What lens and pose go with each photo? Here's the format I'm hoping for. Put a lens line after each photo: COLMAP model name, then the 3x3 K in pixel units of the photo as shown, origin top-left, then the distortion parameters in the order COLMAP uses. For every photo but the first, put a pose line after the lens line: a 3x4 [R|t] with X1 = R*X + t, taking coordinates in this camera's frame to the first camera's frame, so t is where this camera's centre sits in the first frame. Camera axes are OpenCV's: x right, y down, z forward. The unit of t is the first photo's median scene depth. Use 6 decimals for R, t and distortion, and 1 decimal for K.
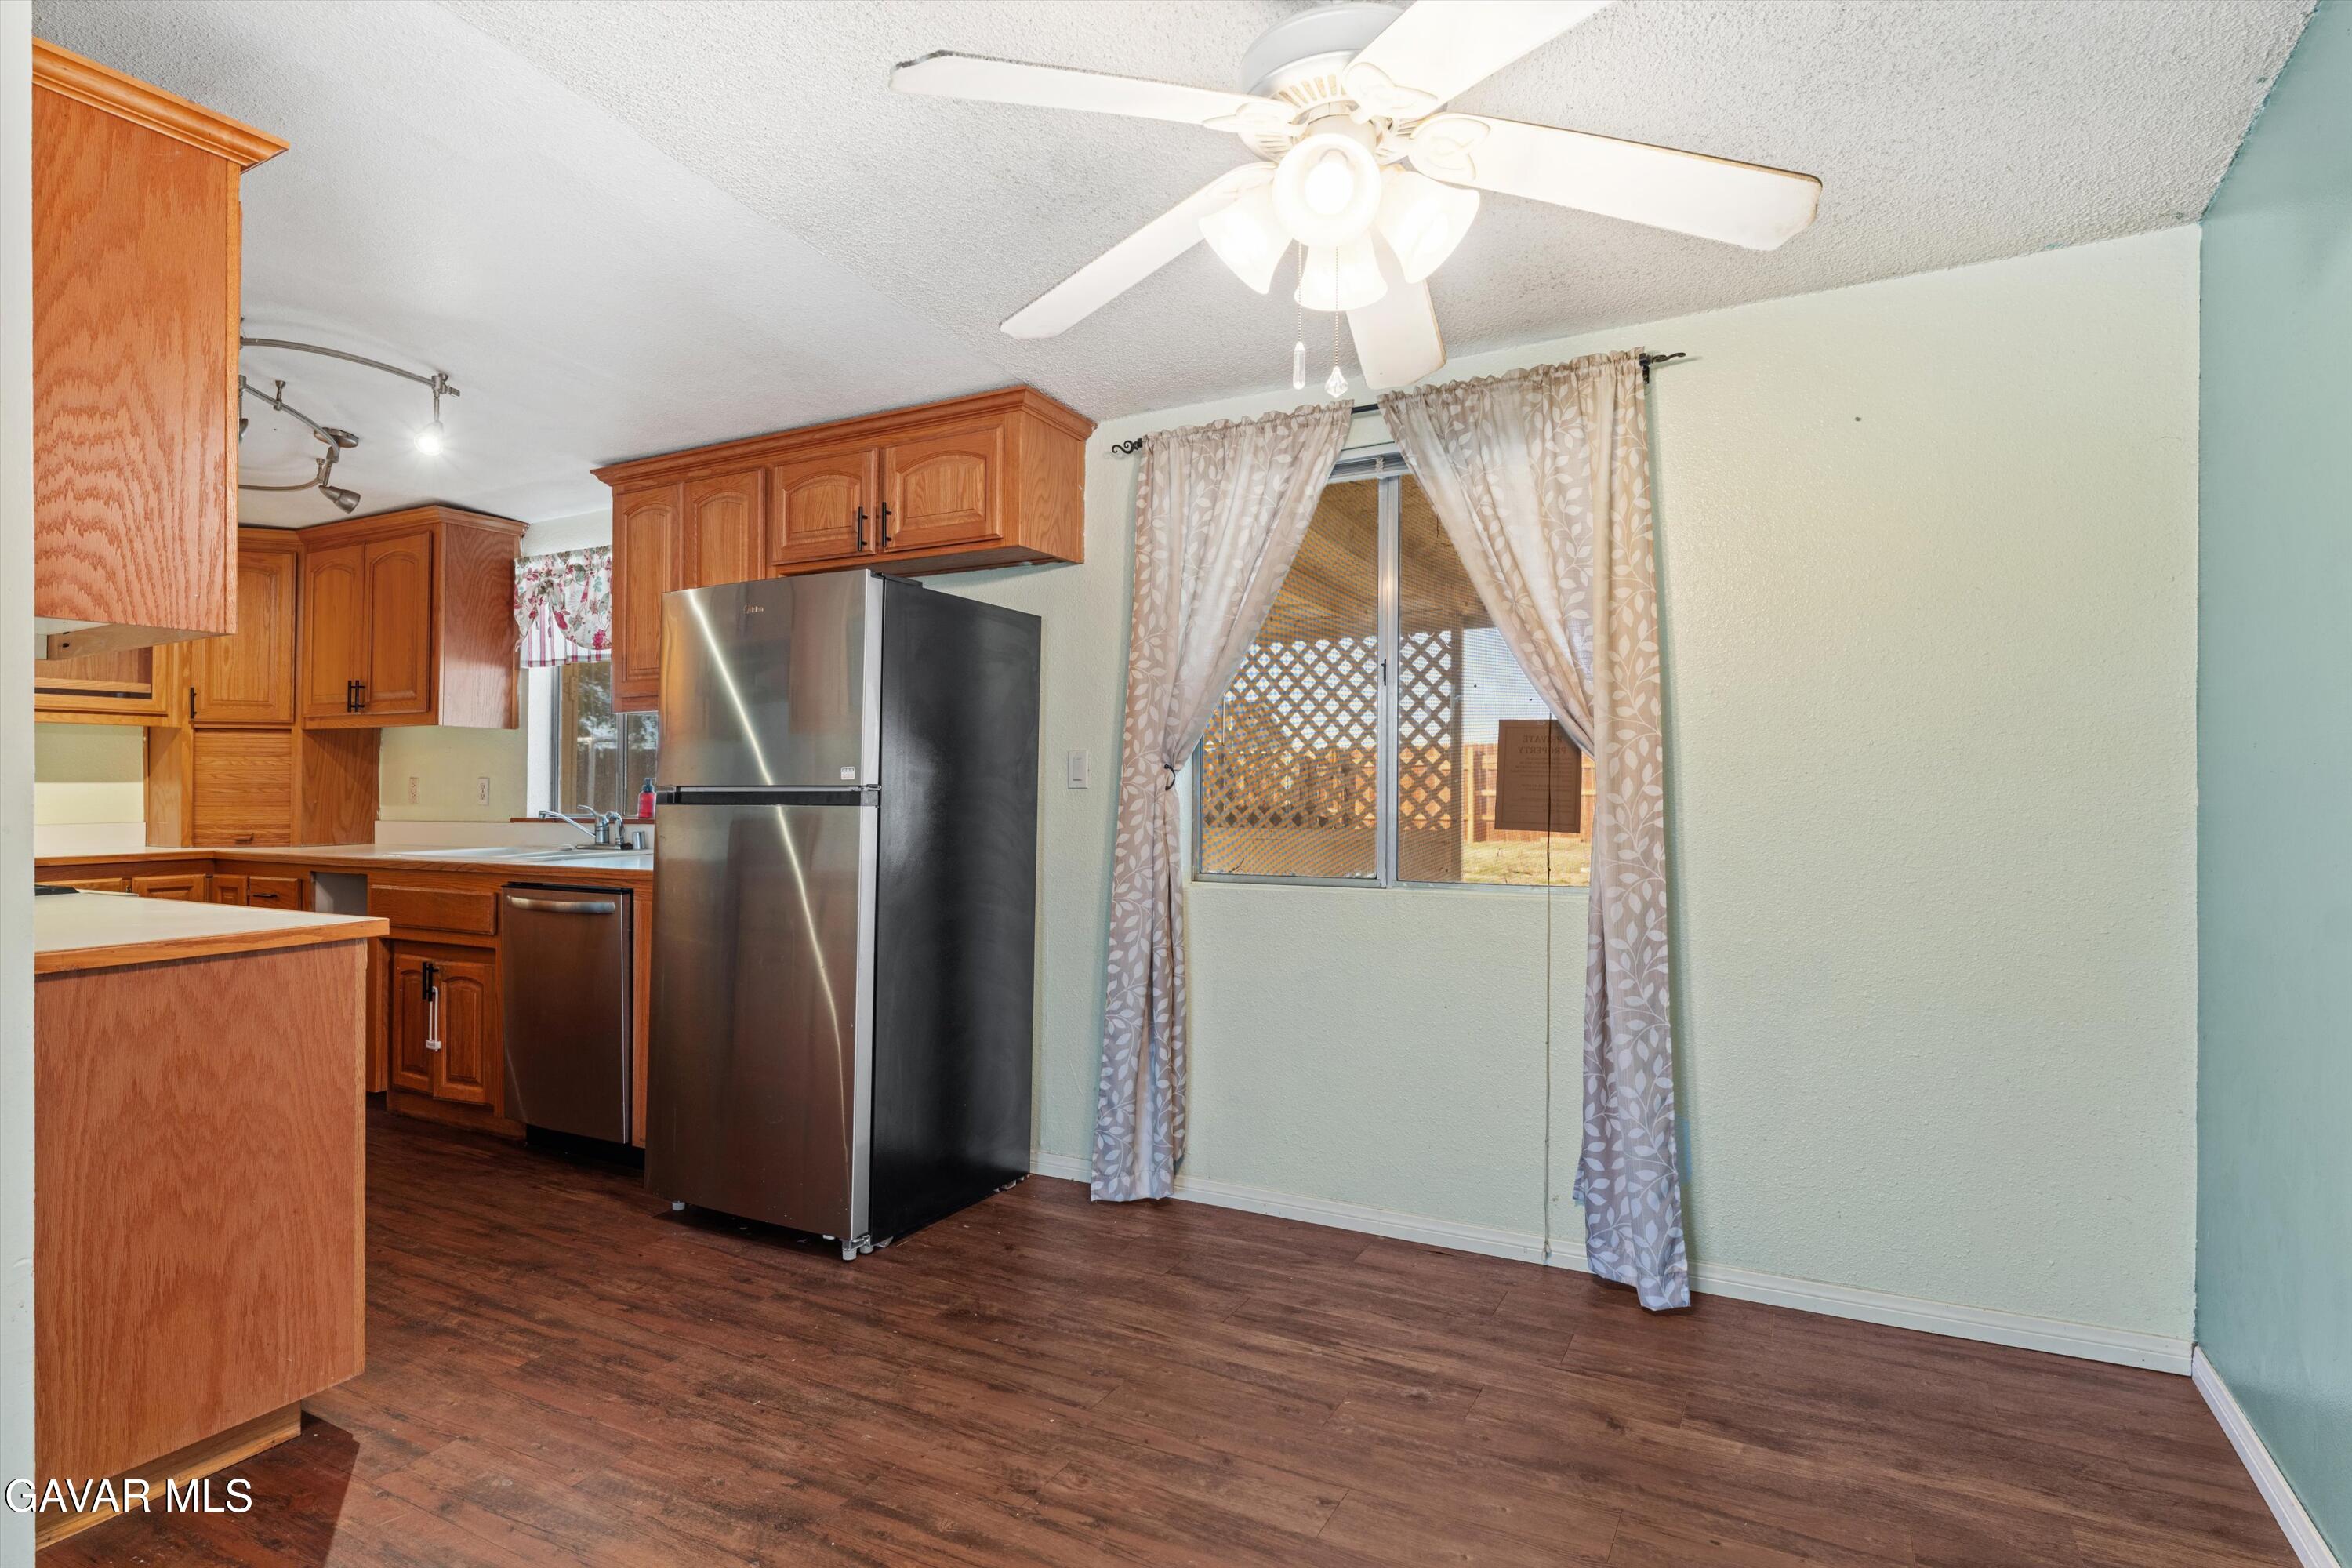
lens RADIAL K [[1198.2, 0, 1156.8], [0, 1198.2, 770.3], [0, 0, 1]] dist [-0.000380, -0.000486]
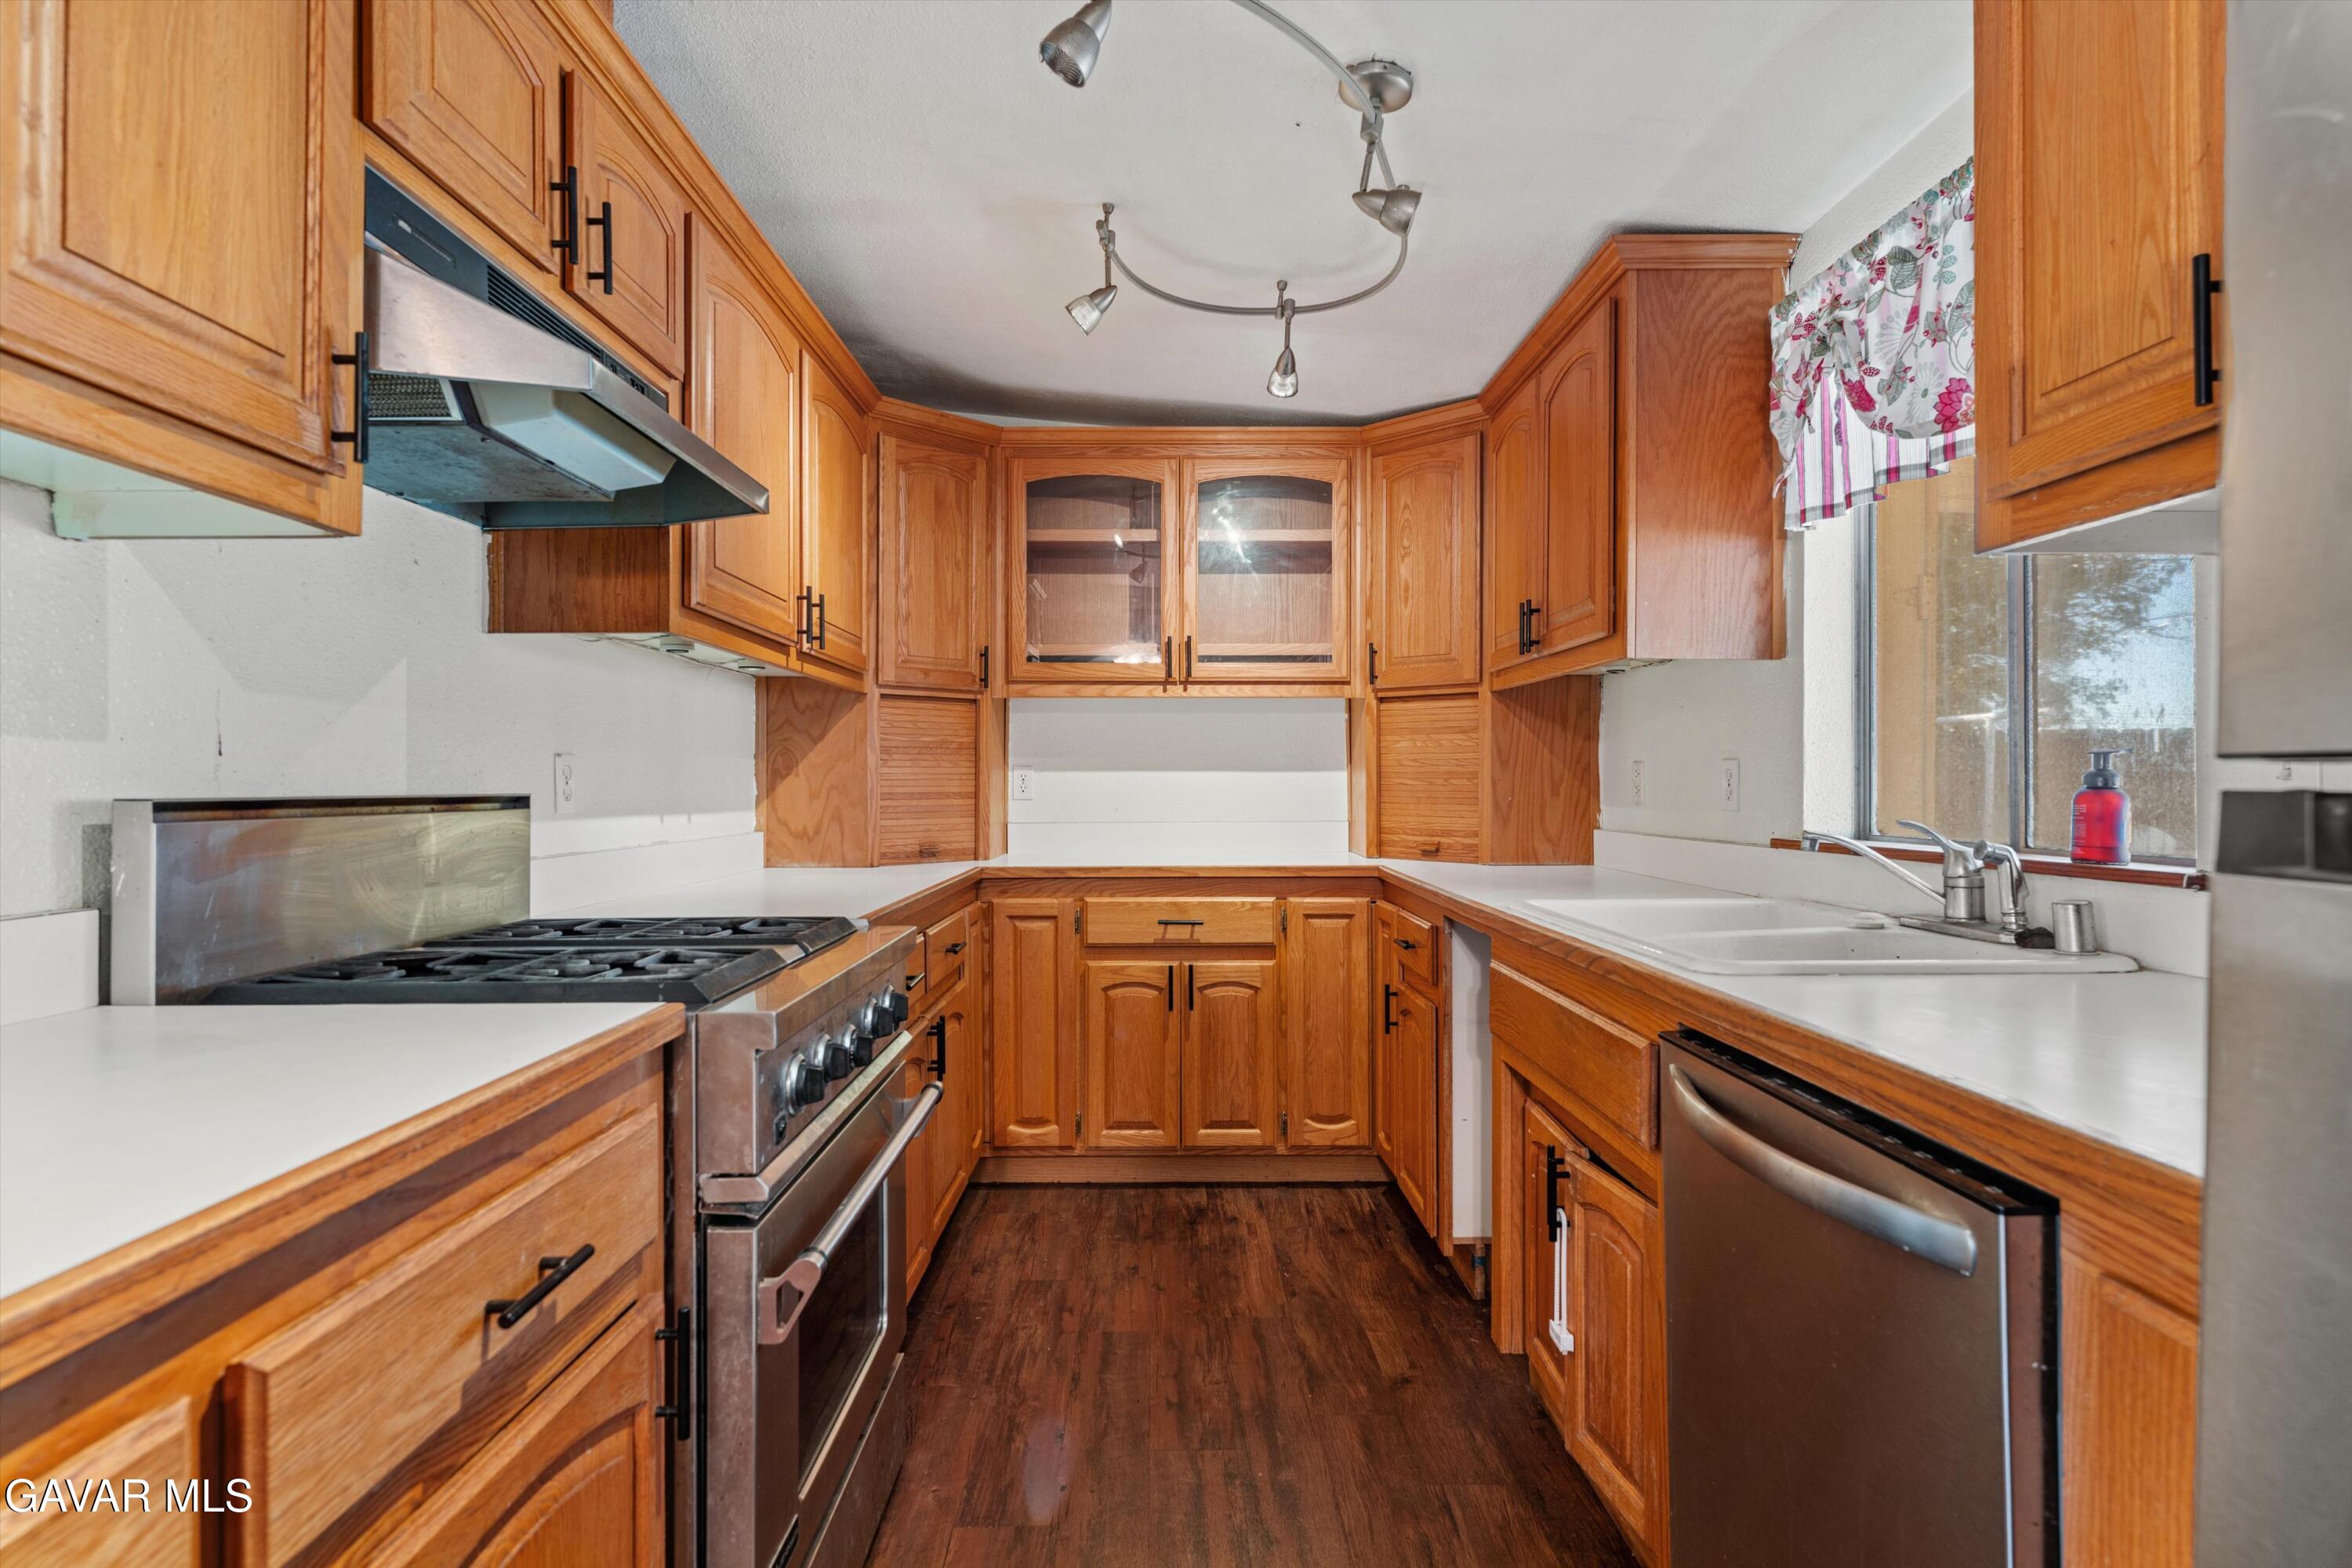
lens RADIAL K [[1198.2, 0, 1156.8], [0, 1198.2, 770.3], [0, 0, 1]] dist [-0.000380, -0.000486]
pose [[0.493729, -0.007017, -0.869588, -0.240771], [0.012639, 0.999920, -0.000893, 0.009308], [0.869524, -0.010550, 0.493778, 0.550622]]
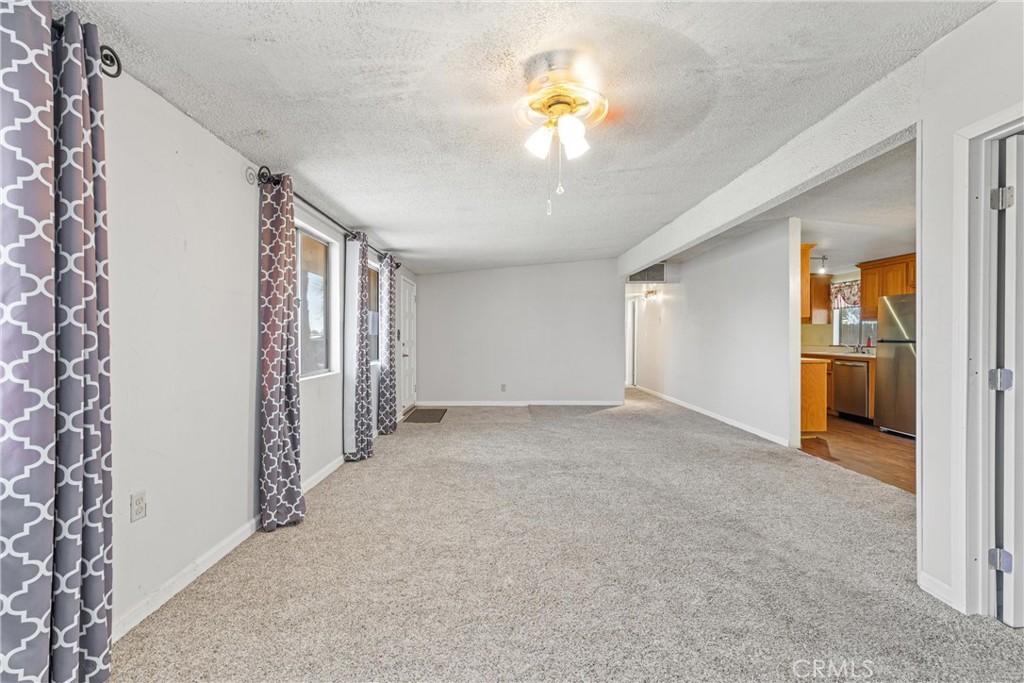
lens RADIAL K [[443.7, 0, 512.0], [0, 443.7, 341.5], [0, 0, 1]] dist [-0.000443, 0.000142]
pose [[0.507295, 0.010844, -0.861704, 0.249469], [0.012971, 0.999711, 0.020217, -0.020314], [0.861675, -0.021433, 0.507008, -0.780037]]
